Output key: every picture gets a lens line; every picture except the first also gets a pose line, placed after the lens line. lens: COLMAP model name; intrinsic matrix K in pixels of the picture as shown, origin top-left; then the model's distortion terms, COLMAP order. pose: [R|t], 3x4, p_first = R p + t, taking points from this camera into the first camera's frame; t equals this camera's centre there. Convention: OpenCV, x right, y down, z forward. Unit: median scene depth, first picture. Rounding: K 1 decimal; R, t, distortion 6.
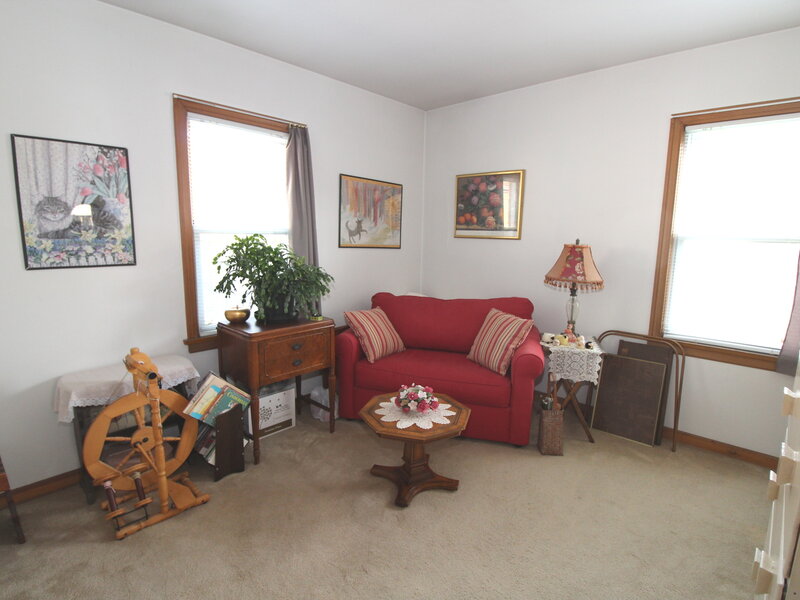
lens RADIAL K [[420.7, 0, 398.3], [0, 420.7, 299.9], [0, 0, 1]] dist [-0.013941, -0.002493]
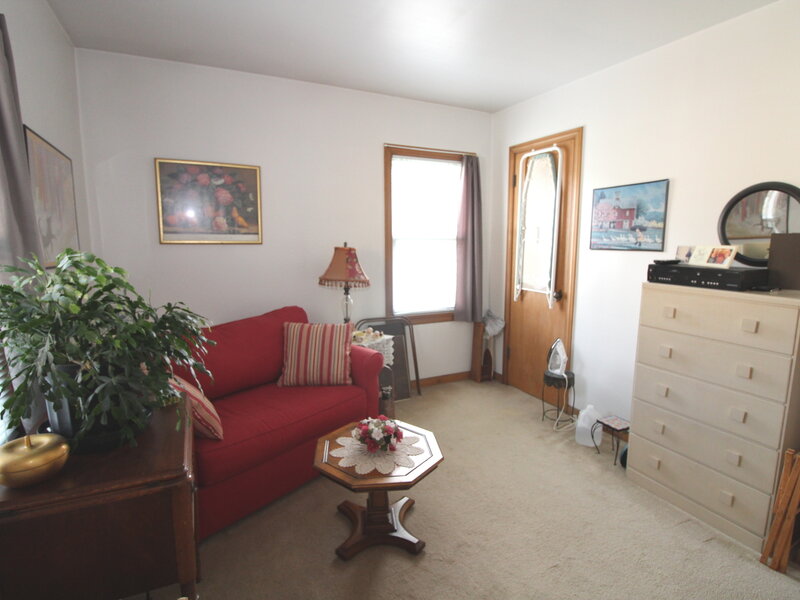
lens RADIAL K [[420.7, 0, 399.0], [0, 420.7, 297.8], [0, 0, 1]] dist [-0.013941, -0.002493]
pose [[0.354522, -0.147193, 0.923390, -0.536481], [0.151545, 0.983521, 0.098595, -0.087587], [-0.922685, 0.104981, 0.370986, 0.483069]]
